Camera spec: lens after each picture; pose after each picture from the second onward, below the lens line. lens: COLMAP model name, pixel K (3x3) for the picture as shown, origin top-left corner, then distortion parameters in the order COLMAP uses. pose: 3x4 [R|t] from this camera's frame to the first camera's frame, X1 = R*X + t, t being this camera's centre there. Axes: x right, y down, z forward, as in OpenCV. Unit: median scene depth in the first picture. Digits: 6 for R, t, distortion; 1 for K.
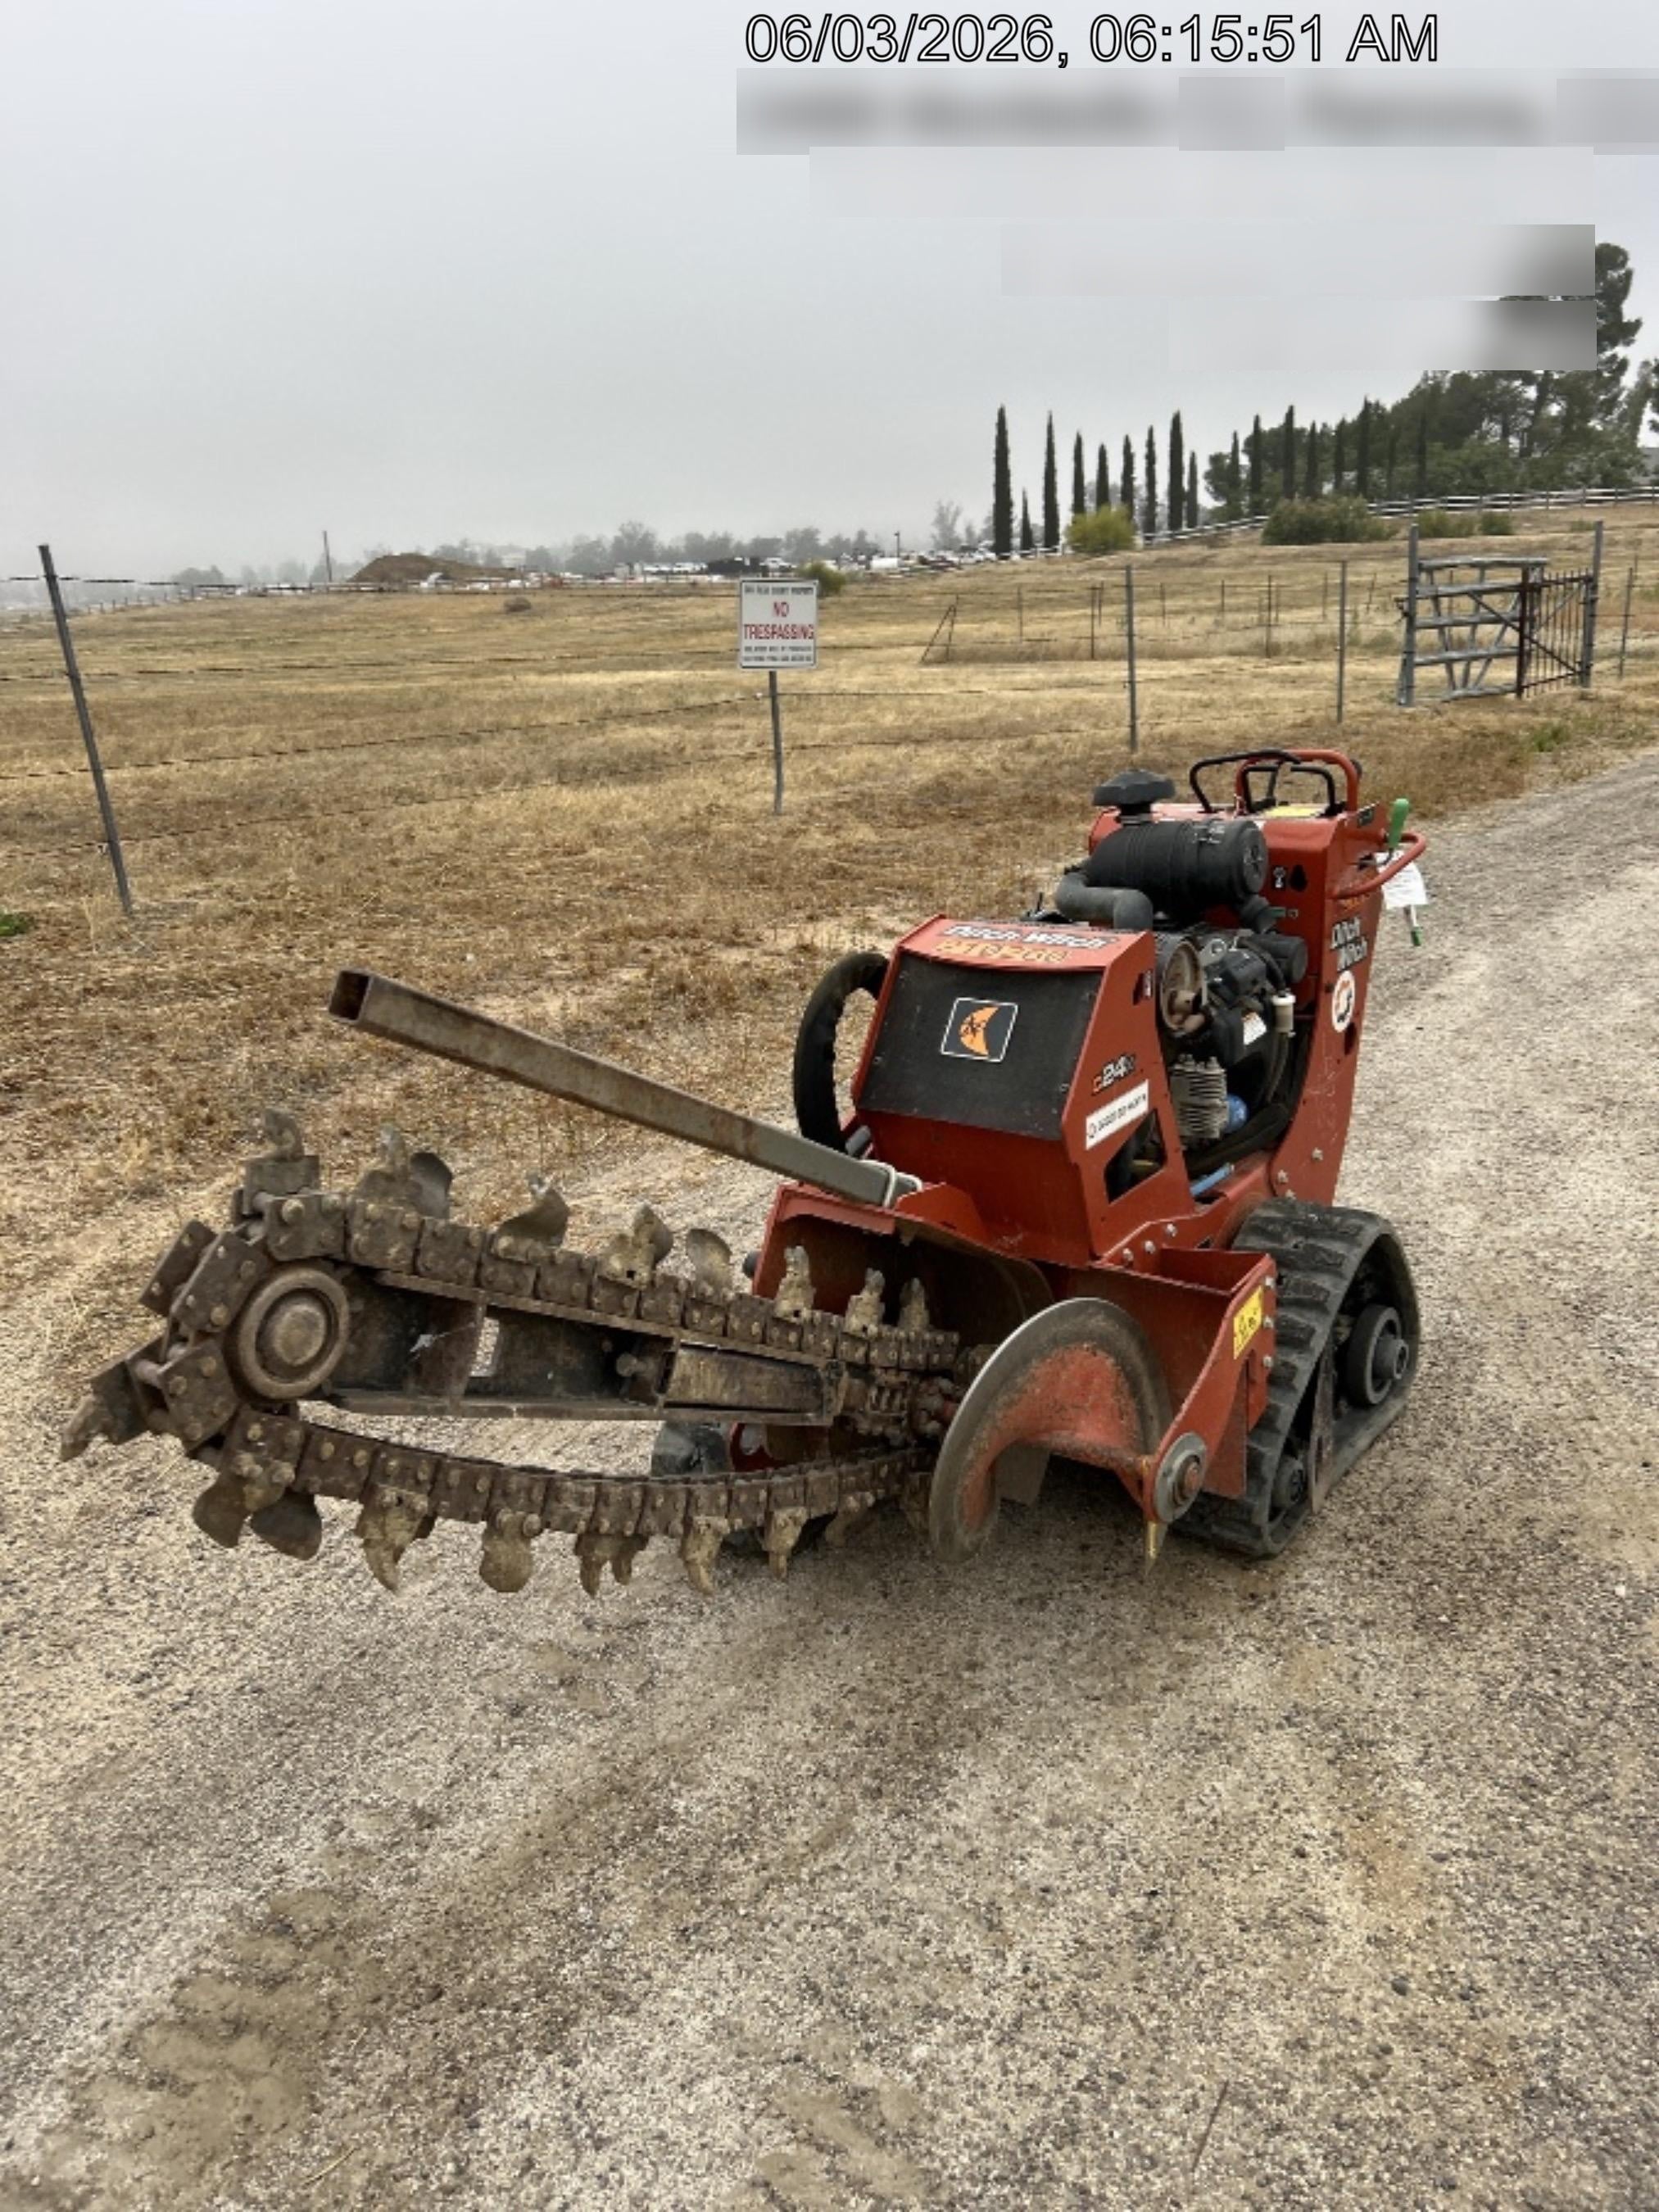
lens RADIAL K [[1647.8, 0, 809.5], [0, 1647.8, 1104.7], [0, 0, 1]] dist [0.037936, -0.043211]
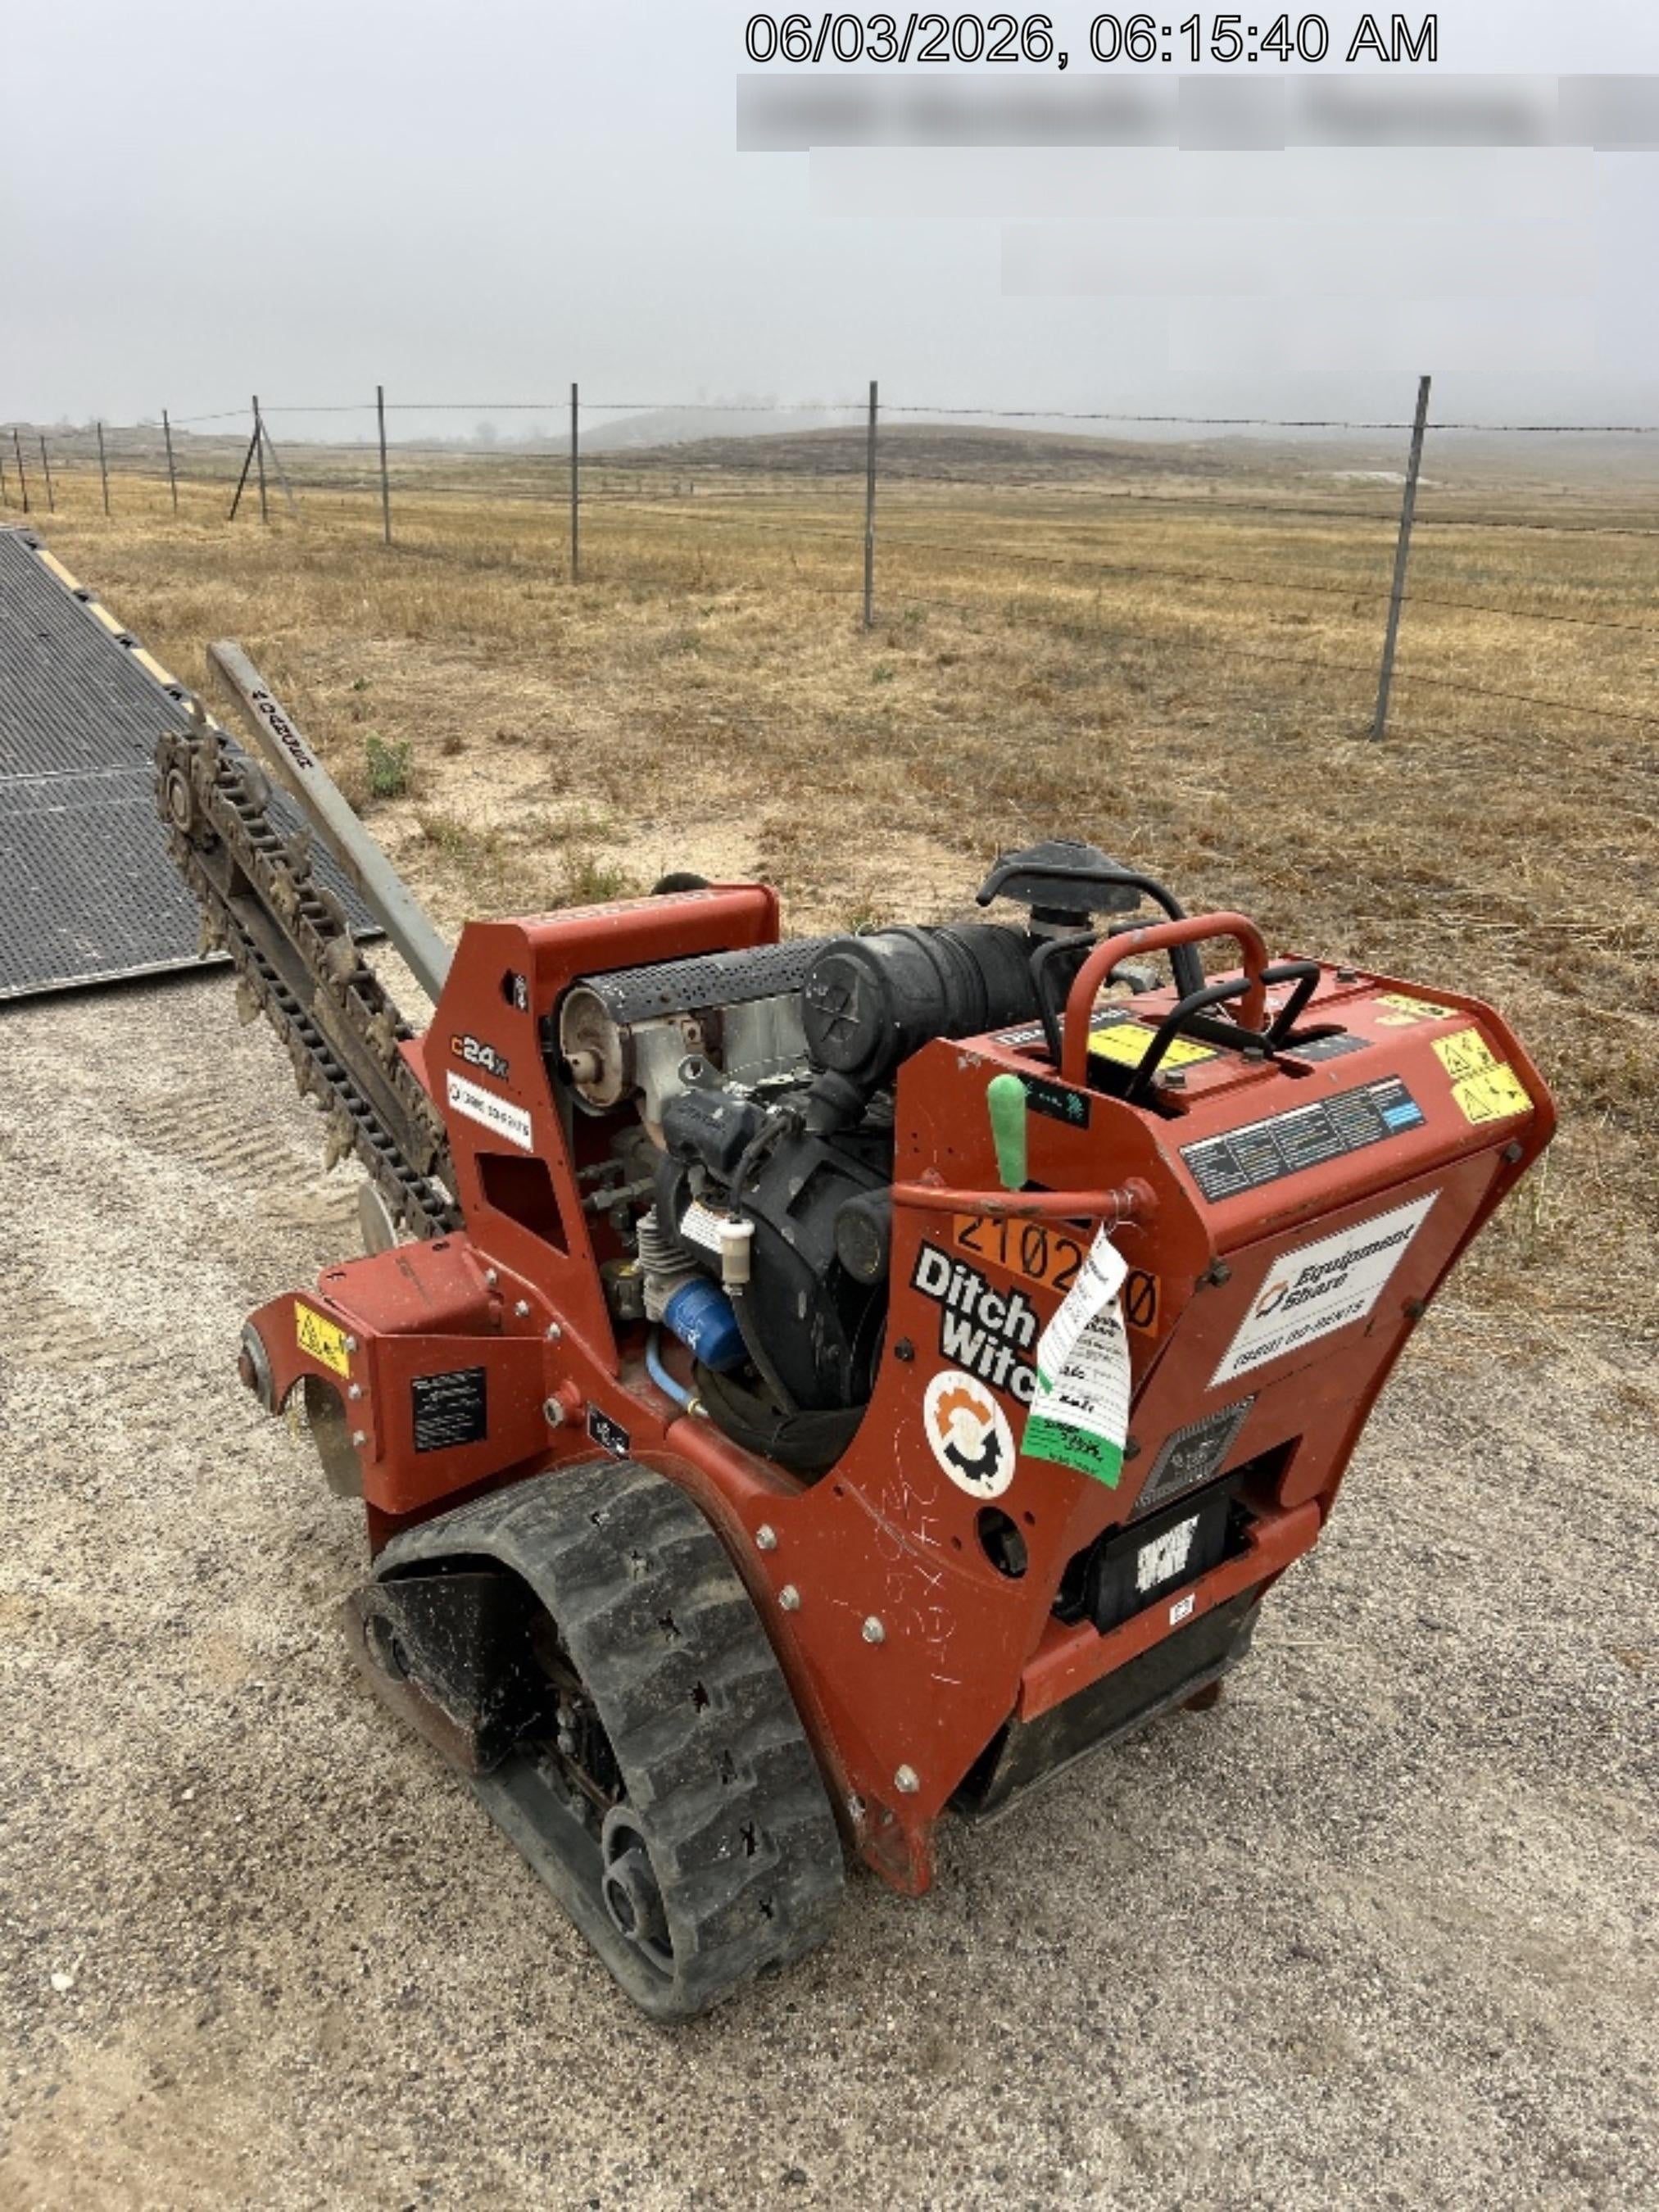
lens RADIAL K [[1647.8, 0, 832.7], [0, 1647.8, 1091.1], [0, 0, 1]] dist [0.037936, -0.043211]
pose [[-0.228596, 0.373644, -0.898963, 0.954192], [-0.308205, 0.848140, 0.430893, -0.446055], [0.923446, 0.375565, -0.078723, 1.286054]]
